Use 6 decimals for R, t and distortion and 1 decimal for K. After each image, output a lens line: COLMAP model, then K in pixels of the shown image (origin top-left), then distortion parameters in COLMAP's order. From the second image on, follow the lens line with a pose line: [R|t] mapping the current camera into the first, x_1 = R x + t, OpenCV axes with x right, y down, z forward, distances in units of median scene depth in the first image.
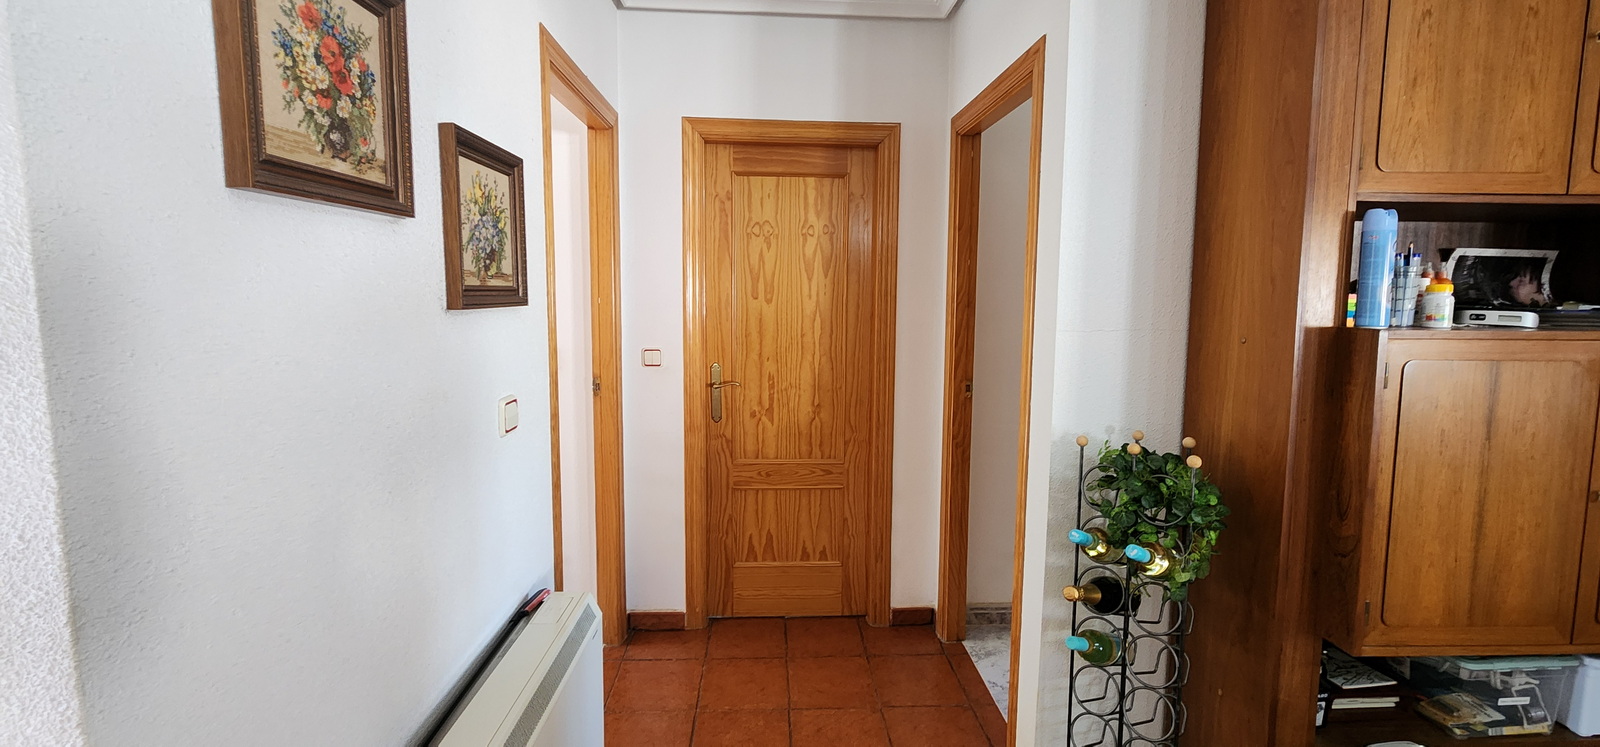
lens RADIAL K [[661.6, 0, 800.0], [0, 661.6, 348.5], [0, 0, 1]] dist [-0.002752, 0.000511]
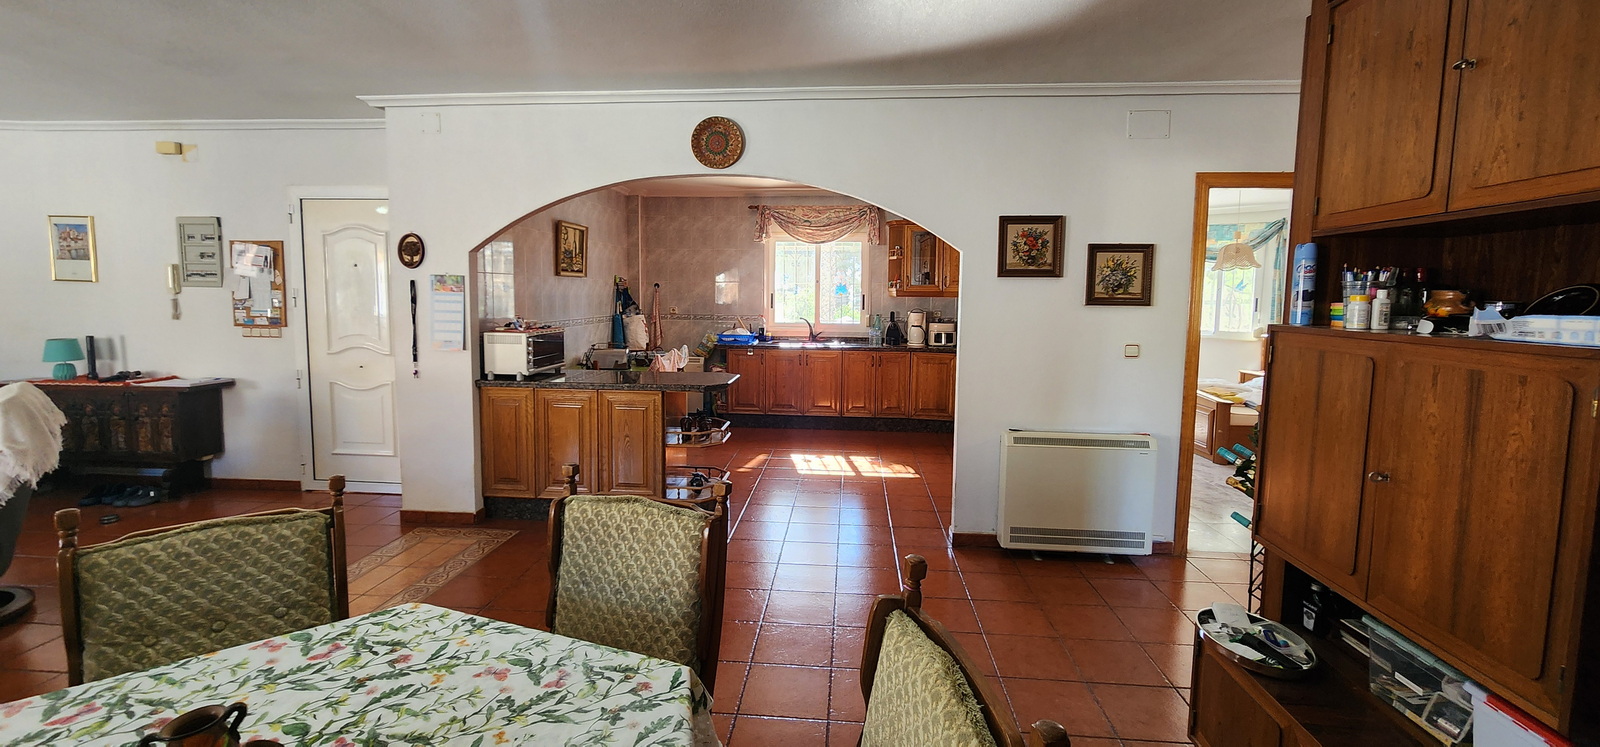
lens RADIAL K [[661.6, 0, 800.0], [0, 661.6, 348.5], [0, 0, 1]] dist [-0.002752, 0.000511]
pose [[-0.132263, 0.074441, -0.988415, 2.421441], [-0.101386, 0.990930, 0.088197, 0.001669], [0.986016, 0.111876, -0.123516, 0.106346]]
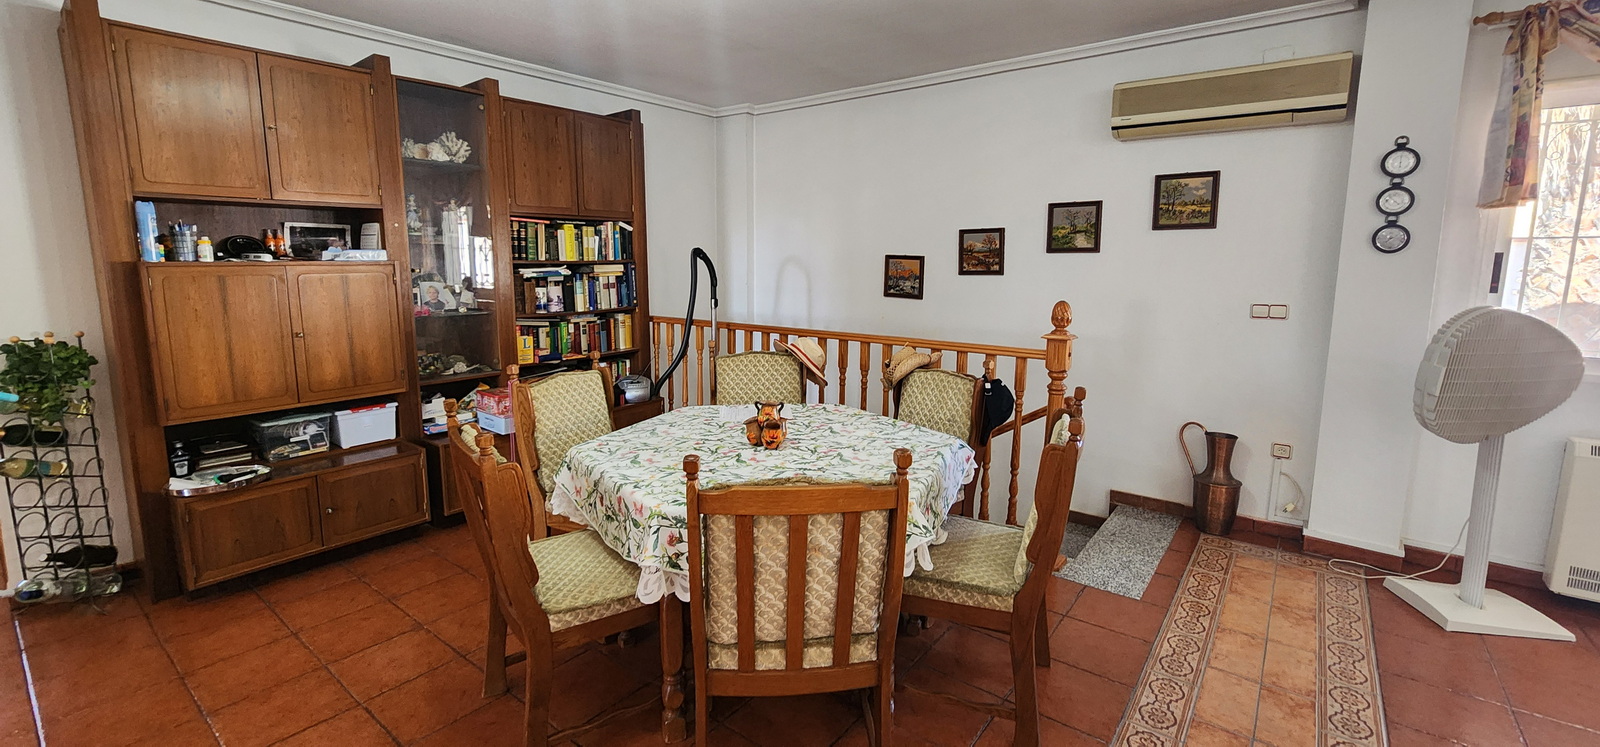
lens RADIAL K [[661.6, 0, 800.0], [0, 661.6, 348.5], [0, 0, 1]] dist [-0.002752, 0.000511]
pose [[0.653135, -0.109301, 0.749312, 0.620569], [0.066564, 0.993985, 0.086971, 0.183344], [-0.754310, -0.006927, 0.656482, -1.752000]]
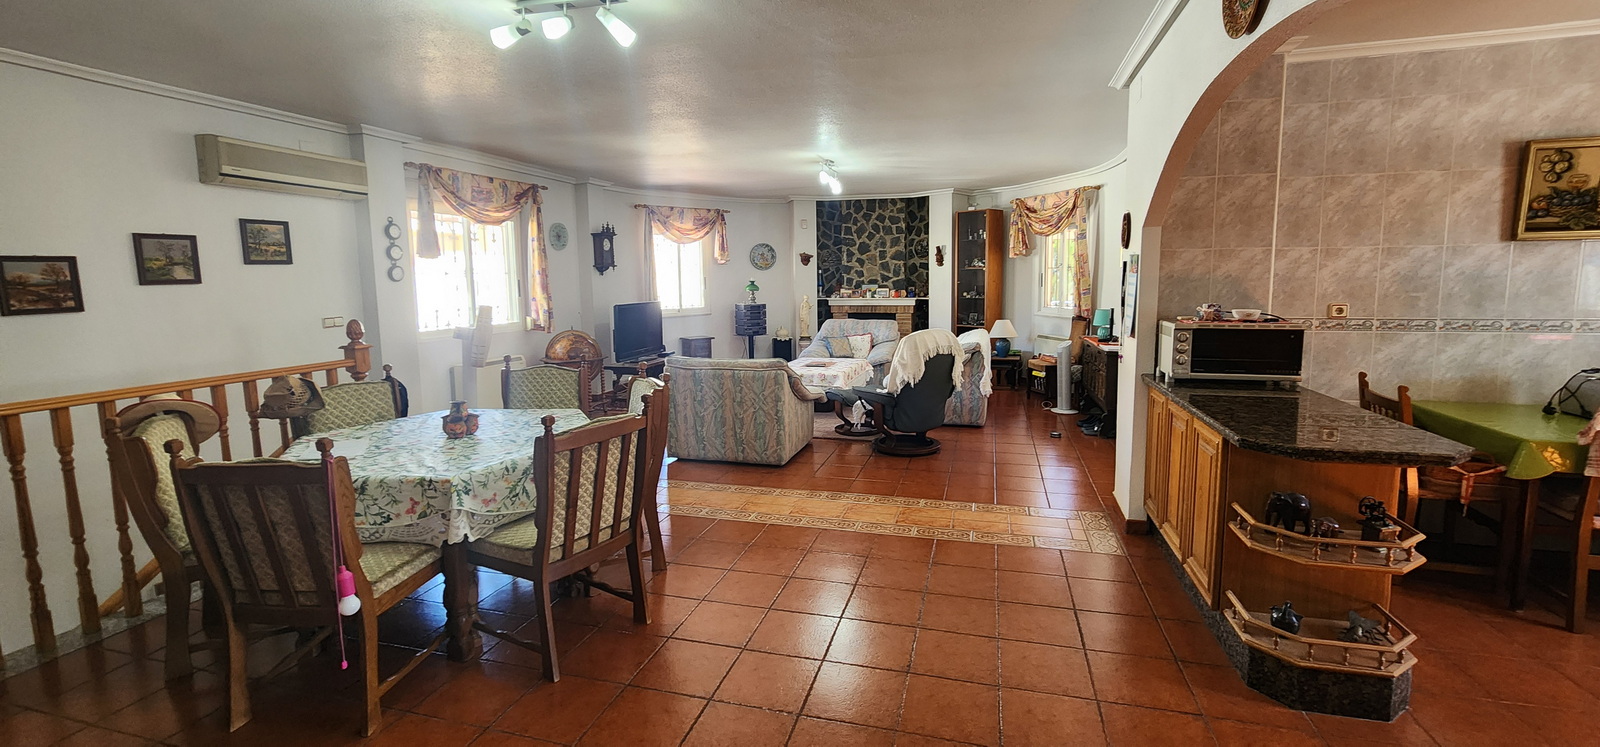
lens RADIAL K [[661.6, 0, 800.0], [0, 661.6, 348.5], [0, 0, 1]] dist [-0.002752, 0.000511]
pose [[-0.944241, -0.031337, 0.327760, 0.016448], [0.034306, 0.980679, 0.192594, -0.102118], [-0.327463, 0.193099, -0.924922, 1.212604]]
